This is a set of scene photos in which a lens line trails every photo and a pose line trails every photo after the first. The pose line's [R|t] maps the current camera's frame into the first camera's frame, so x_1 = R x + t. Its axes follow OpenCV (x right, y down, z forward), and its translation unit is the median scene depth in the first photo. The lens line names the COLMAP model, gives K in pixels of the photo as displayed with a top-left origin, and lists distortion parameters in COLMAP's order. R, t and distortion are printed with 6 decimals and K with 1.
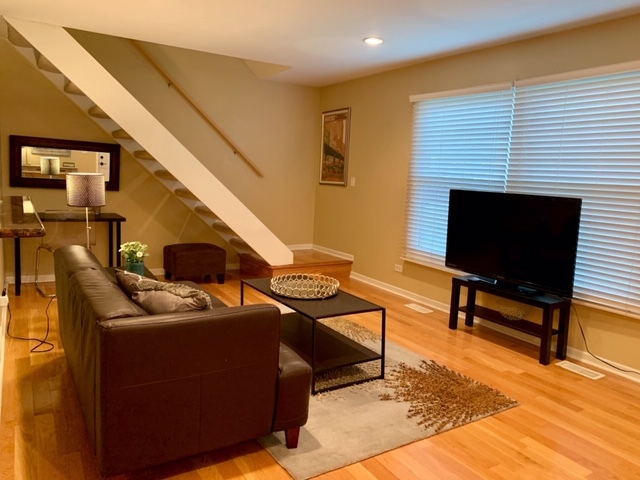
lens RADIAL K [[485.2, 0, 322.1], [0, 485.2, 230.7], [0, 0, 1]] dist [0.008006, -0.014536]
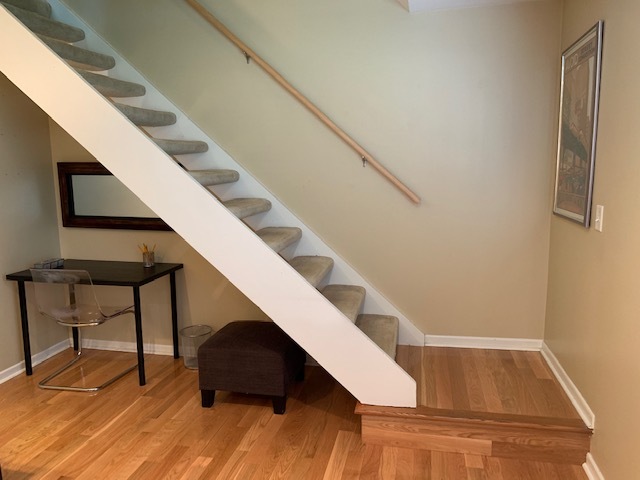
lens RADIAL K [[485.2, 0, 322.1], [0, 485.2, 230.7], [0, 0, 1]] dist [0.008006, -0.014536]
pose [[0.725182, 0.031899, -0.687818, 0.161145], [-0.033609, 0.999375, 0.010914, -0.086150], [0.687737, 0.015202, 0.725801, 0.572437]]
